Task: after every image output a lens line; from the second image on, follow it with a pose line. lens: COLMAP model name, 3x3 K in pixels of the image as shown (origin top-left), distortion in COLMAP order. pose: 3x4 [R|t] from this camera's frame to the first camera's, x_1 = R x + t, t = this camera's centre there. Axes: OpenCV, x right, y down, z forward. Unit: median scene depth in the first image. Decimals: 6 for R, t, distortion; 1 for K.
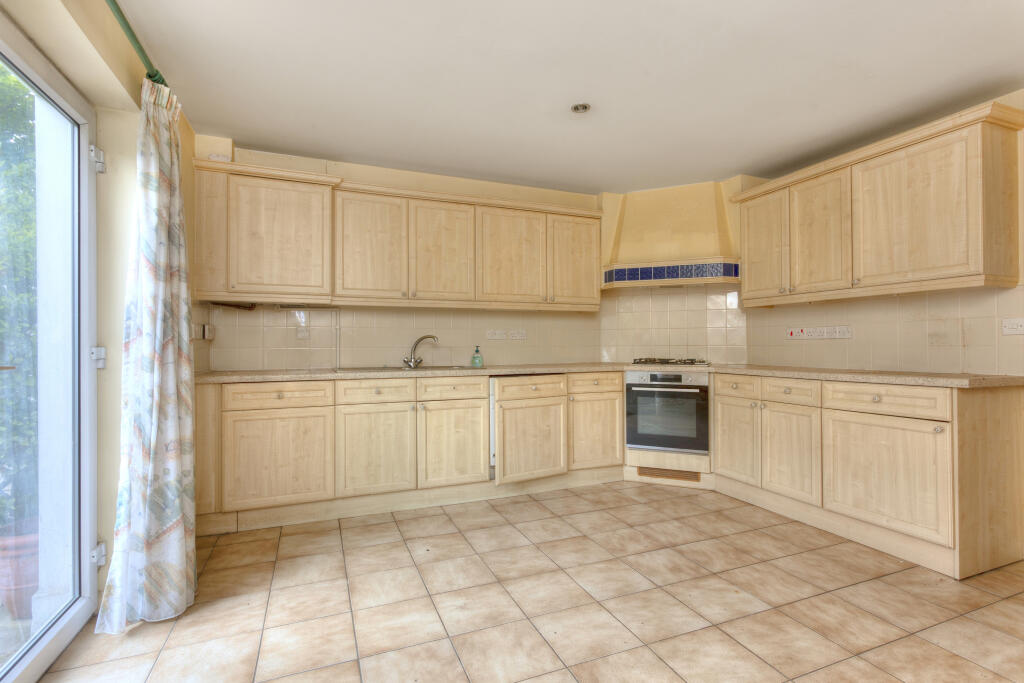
lens RADIAL K [[485.1, 0, 512.0], [0, 485.1, 341.5], [0, 0, 1]] dist [0.002171, 0.000499]
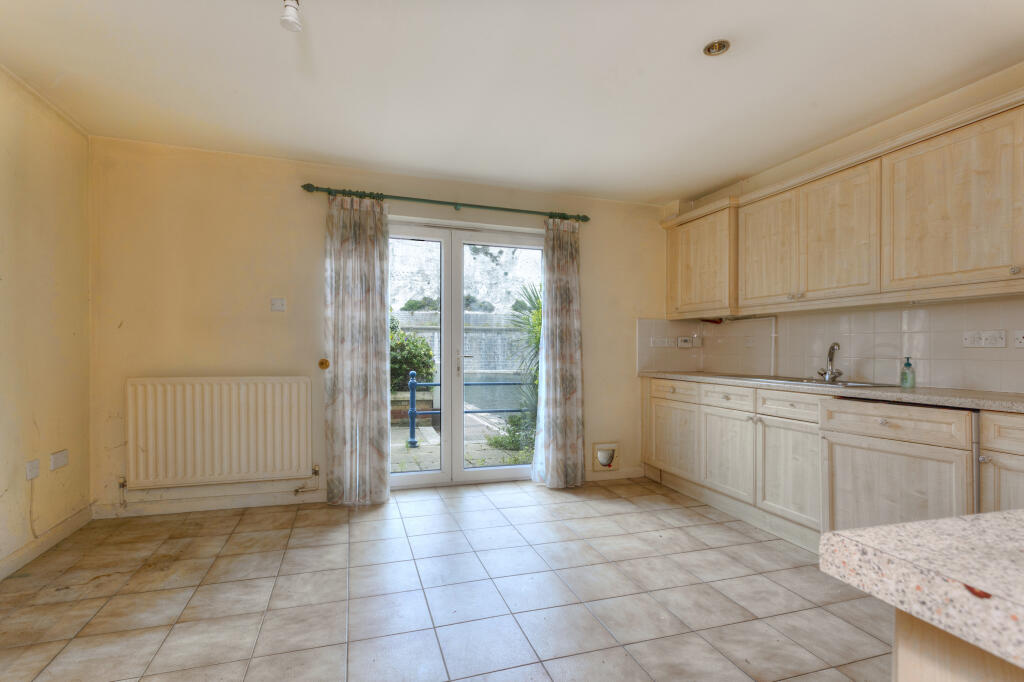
lens RADIAL K [[489.0, 0, 514.9], [0, 489.0, 363.3], [0, 0, 1]] dist [-0.002801, -0.000102]
pose [[-0.065402, 0.030322, -0.997398, 0.801339], [-0.006742, 0.999502, 0.030828, 0.000672], [0.997836, 0.008740, -0.065165, 0.615833]]
